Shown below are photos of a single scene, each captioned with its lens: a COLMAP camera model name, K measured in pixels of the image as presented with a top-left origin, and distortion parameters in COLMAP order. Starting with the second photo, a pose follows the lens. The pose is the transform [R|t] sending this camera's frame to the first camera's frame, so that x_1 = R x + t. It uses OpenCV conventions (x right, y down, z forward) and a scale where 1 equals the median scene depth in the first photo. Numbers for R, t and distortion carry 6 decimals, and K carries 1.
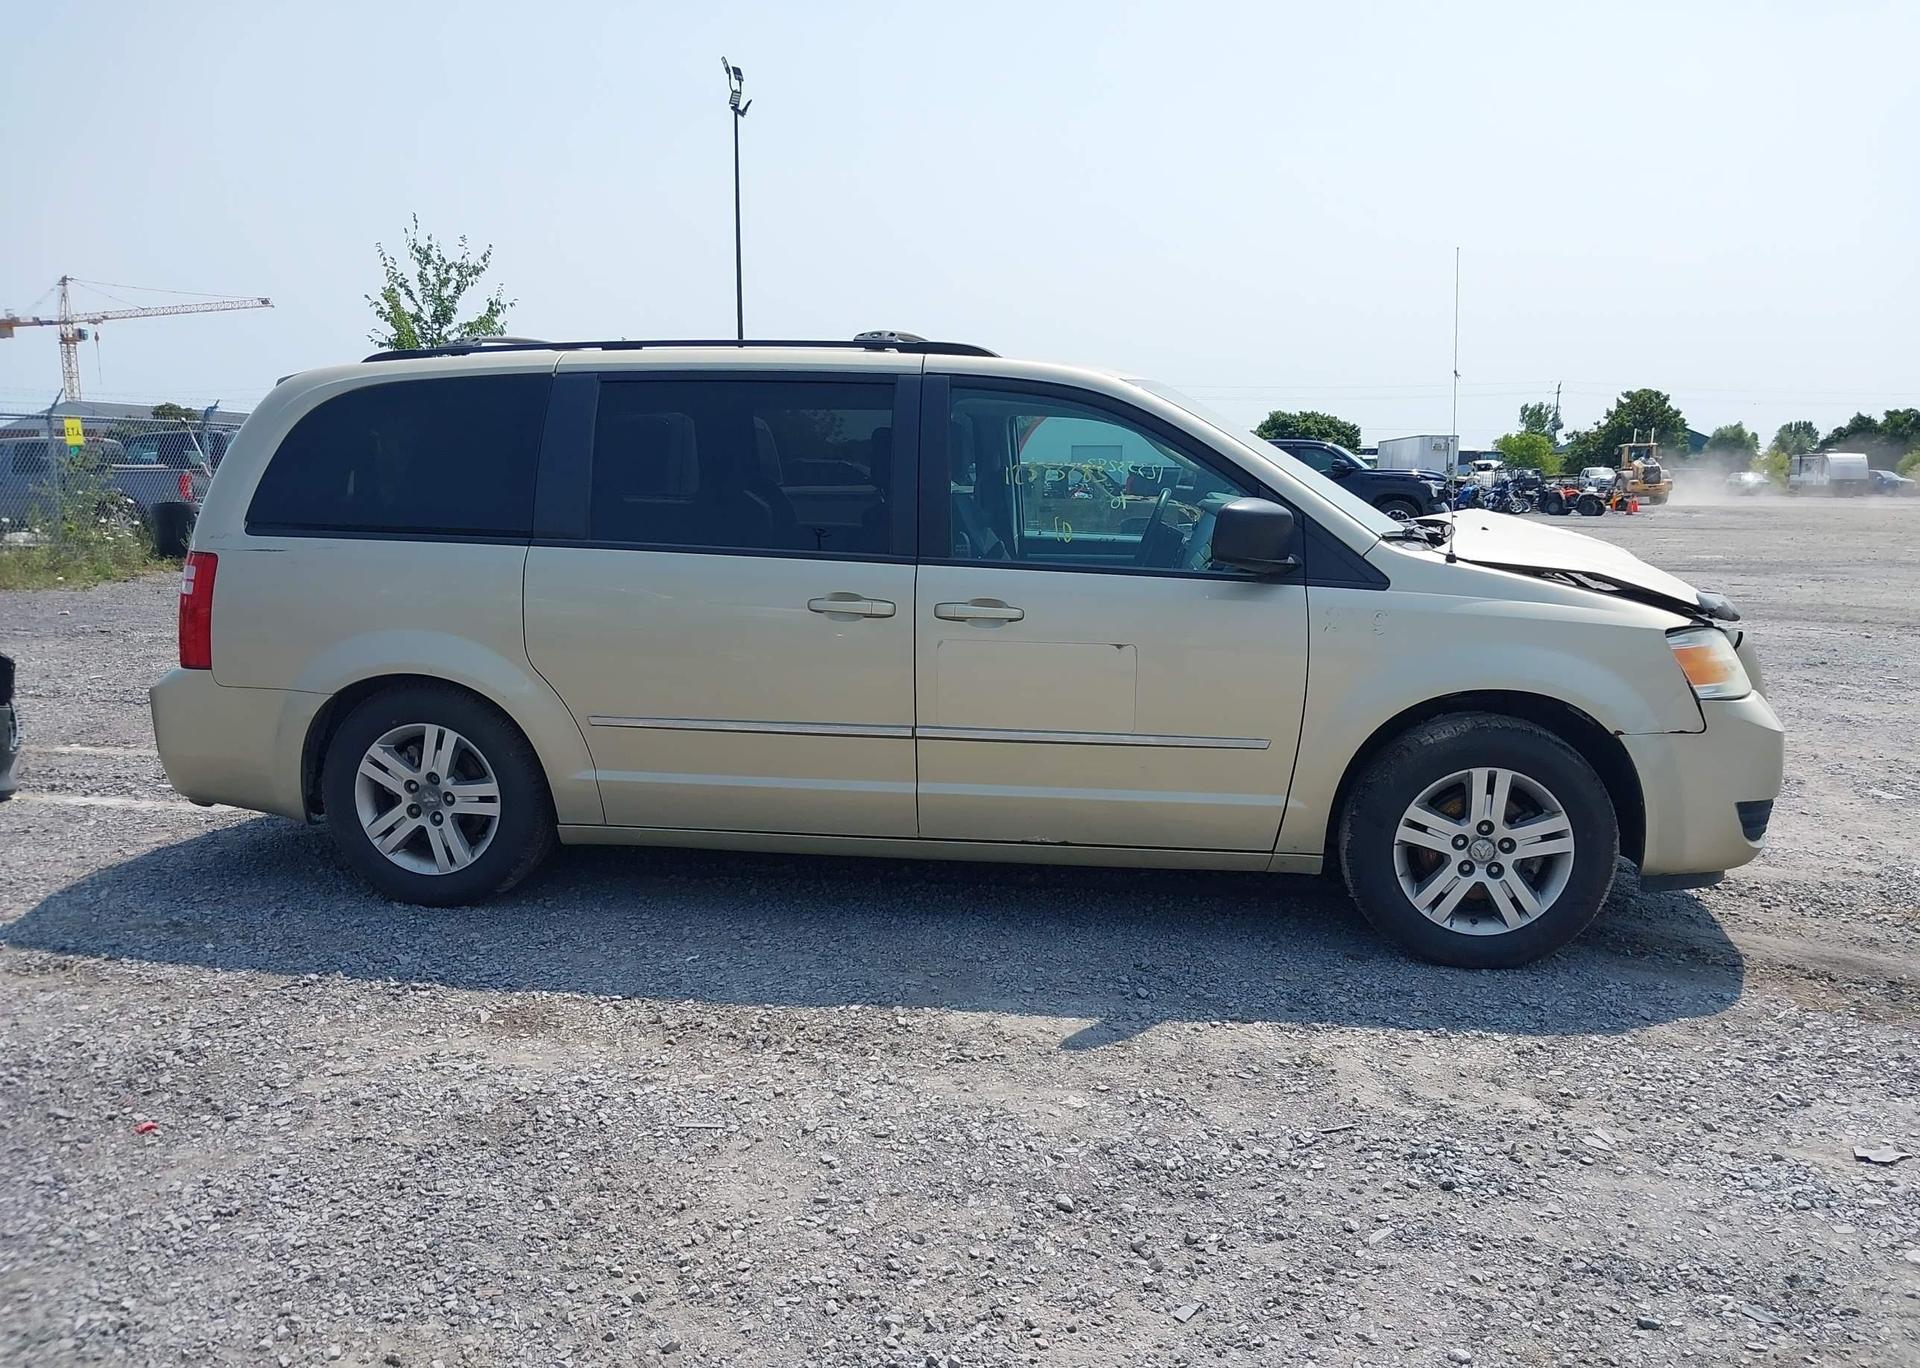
lens RADIAL K [[1520.9, 0, 969.6], [0, 1520.9, 714.1], [0, 0, 1]] dist [0.037811, -0.083314]
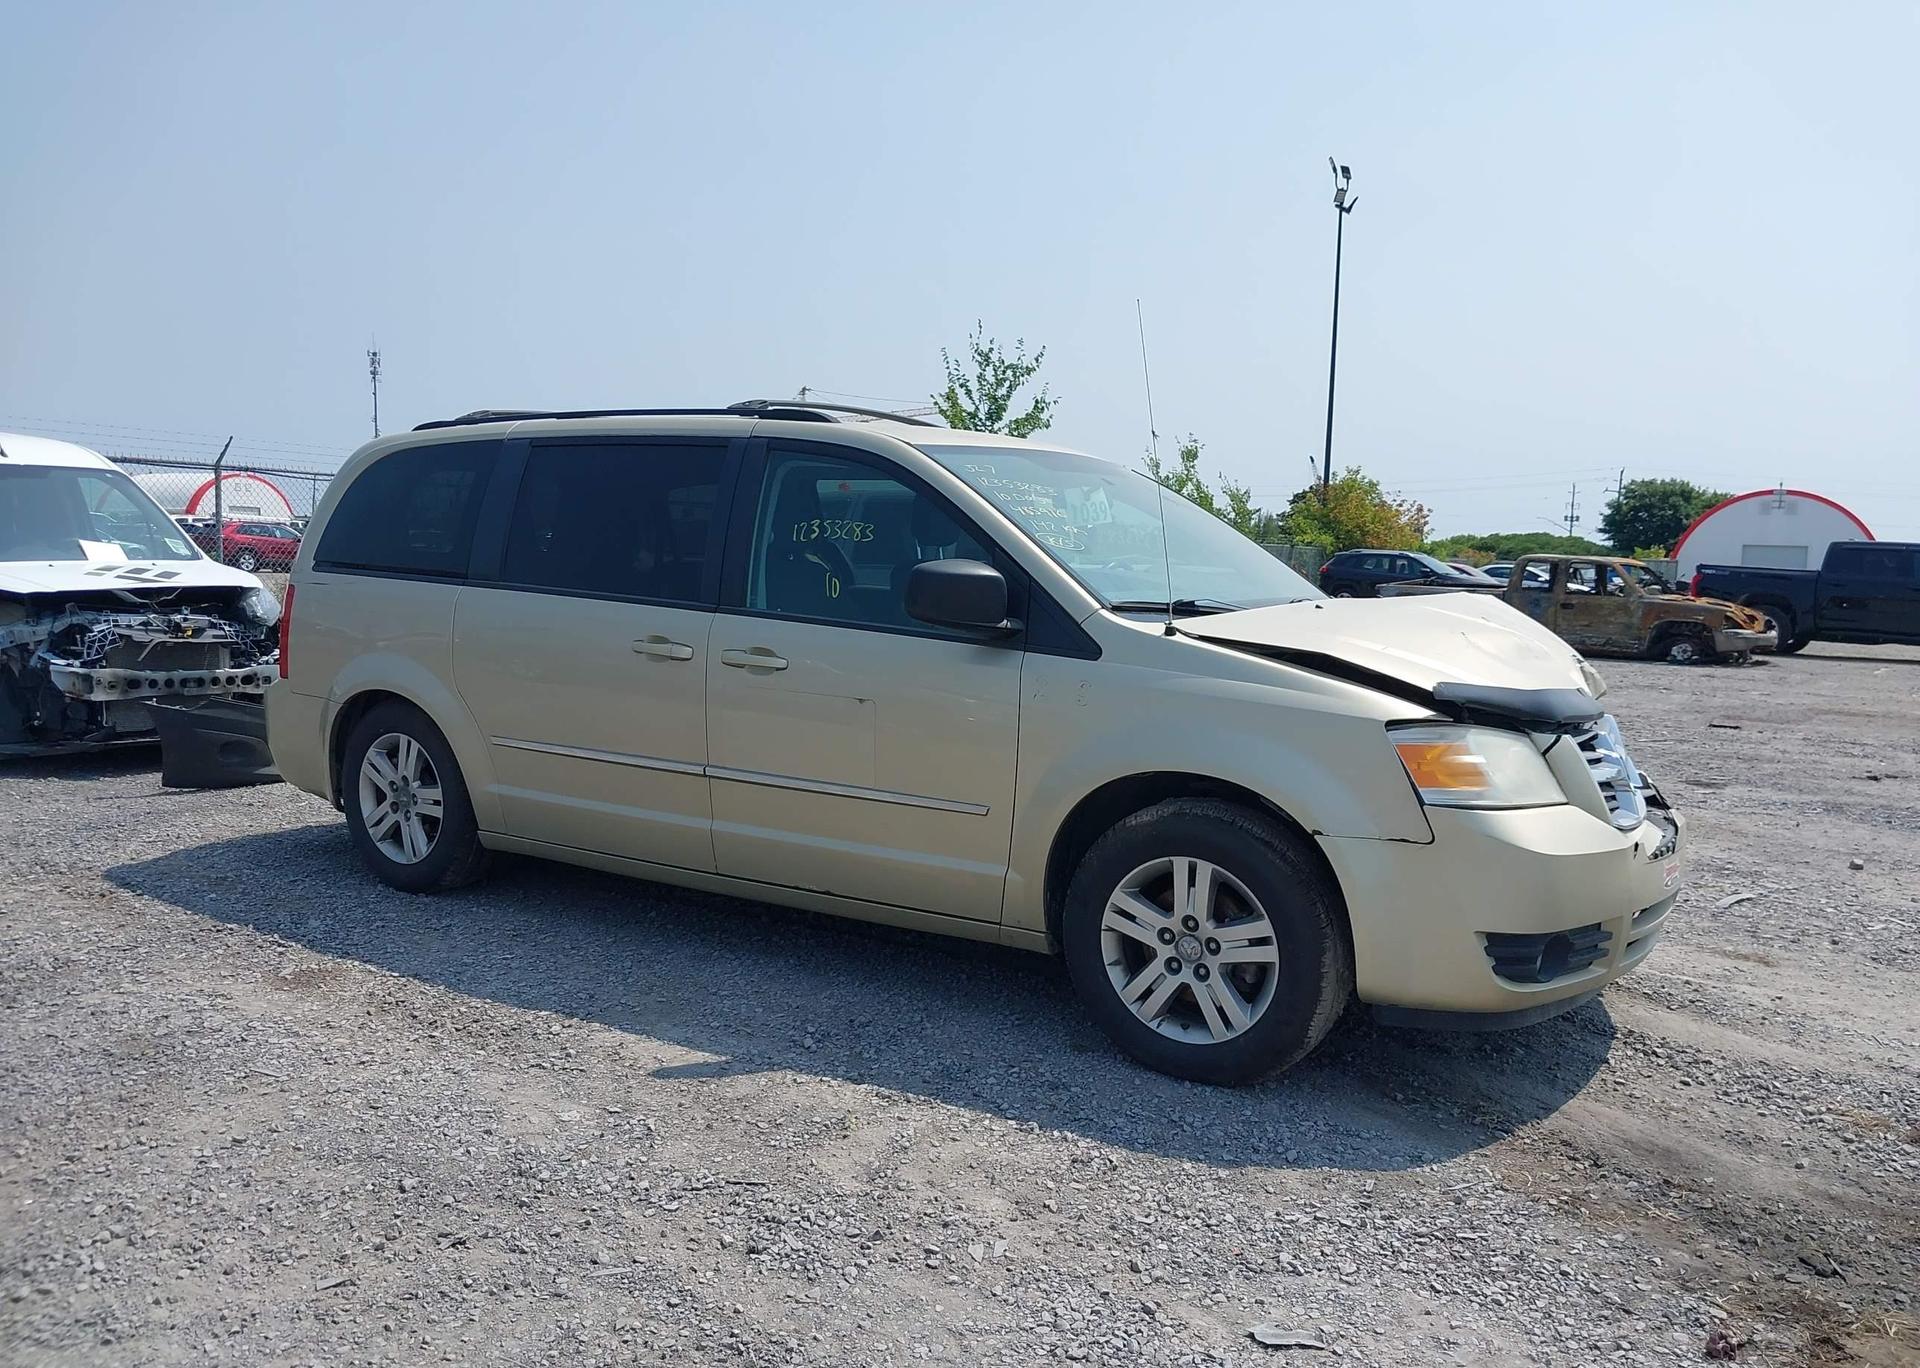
lens RADIAL K [[1520.9, 0, 969.6], [0, 1520.9, 714.1], [0, 0, 1]] dist [0.037811, -0.083314]
pose [[0.912286, 0.067340, -0.403980, 0.569669], [-0.091879, 0.994899, -0.041643, -0.000092], [0.399115, 0.075108, 0.913820, 0.104834]]
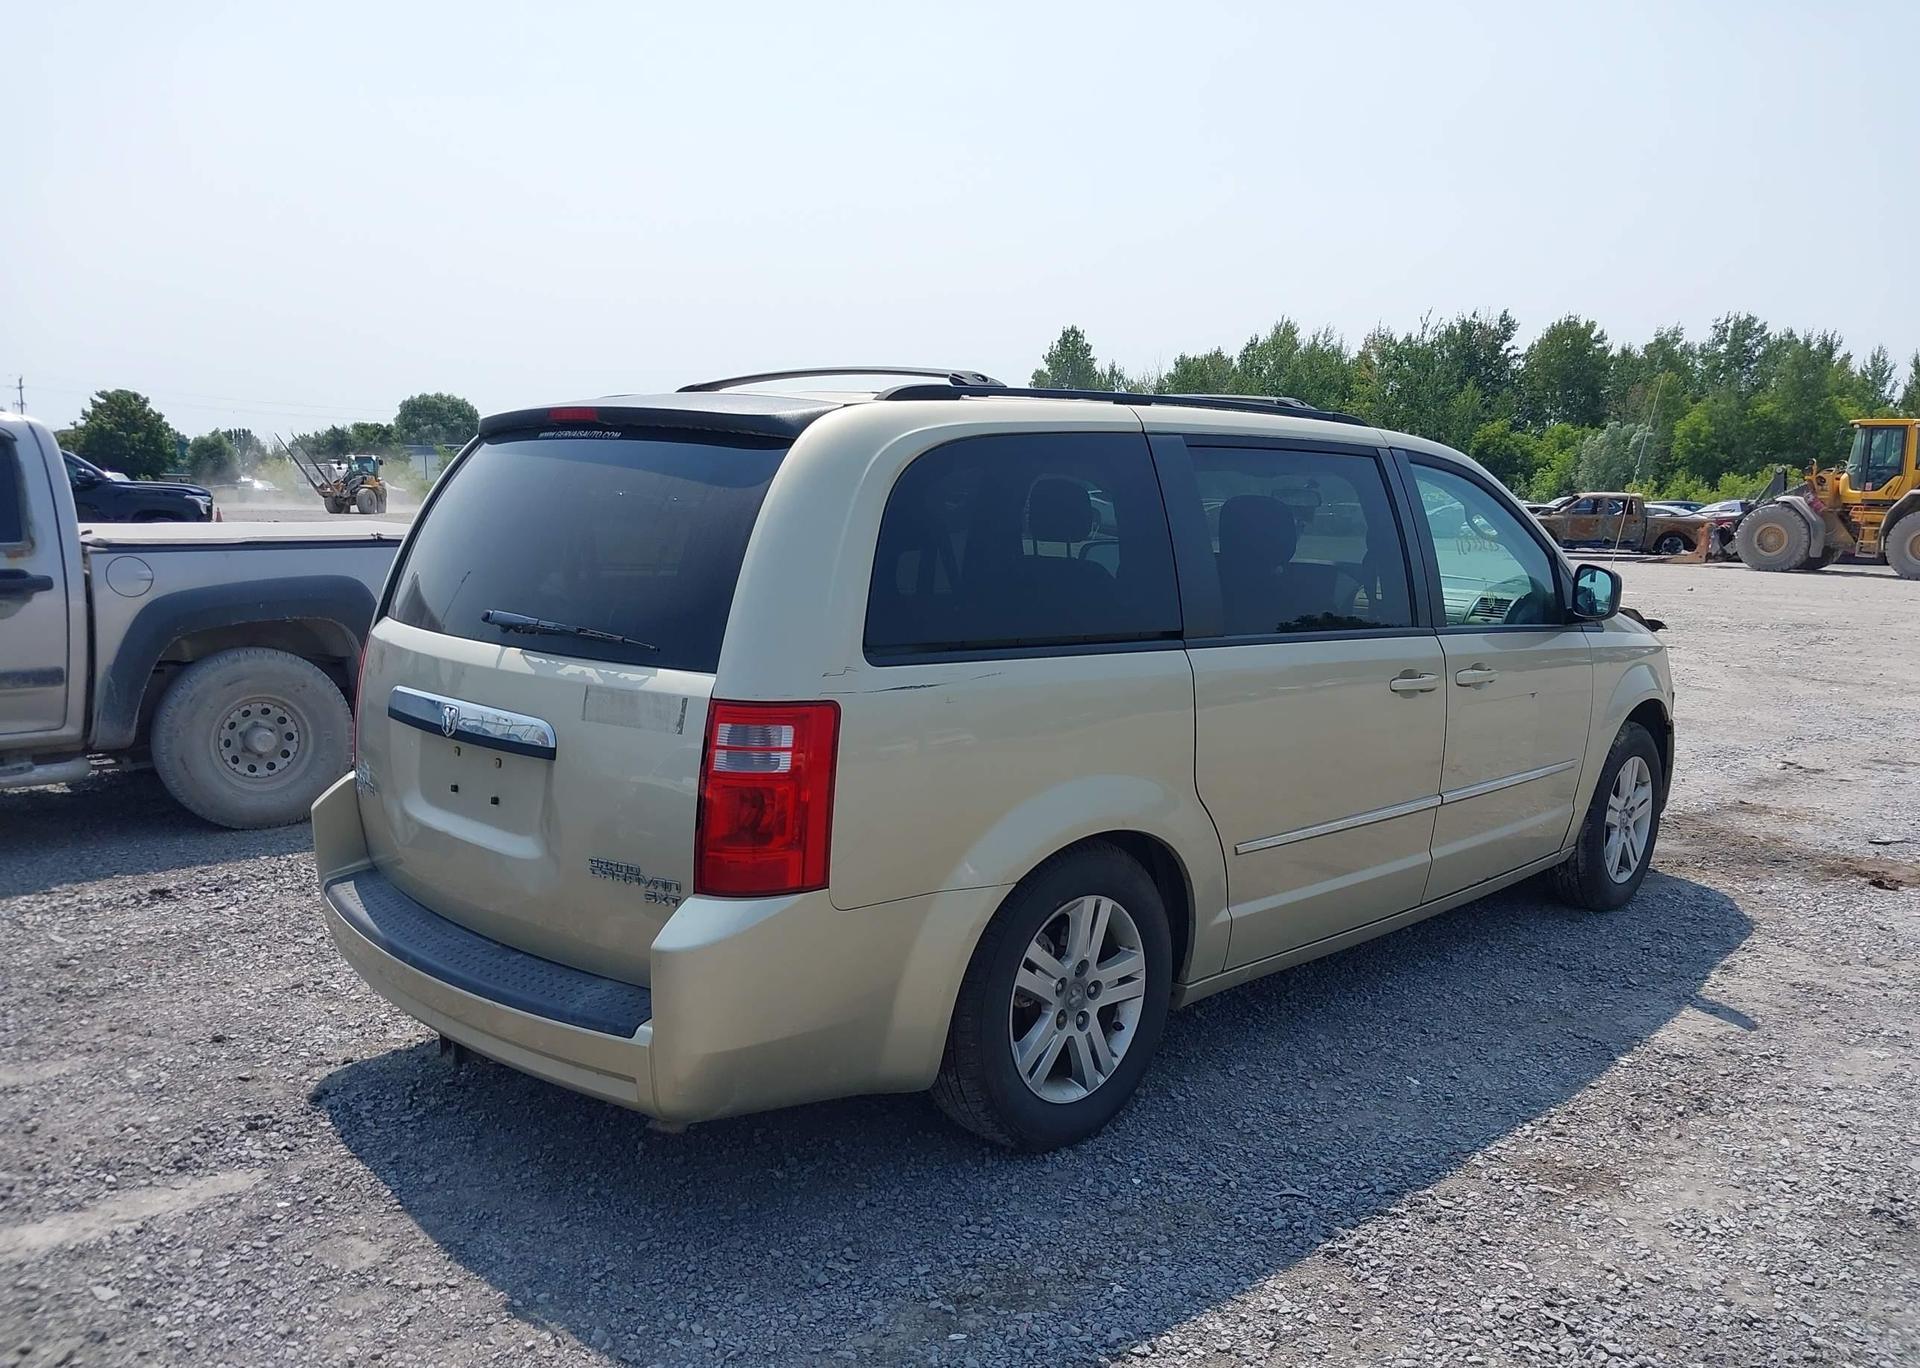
lens RADIAL K [[1520.9, 0, 969.6], [0, 1520.9, 714.1], [0, 0, 1]] dist [0.037811, -0.083314]
pose [[0.589064, -0.111538, 0.800352, -1.064077], [0.113377, 0.992039, 0.054805, -0.140805], [-0.800093, 0.058458, 0.597020, 0.656557]]
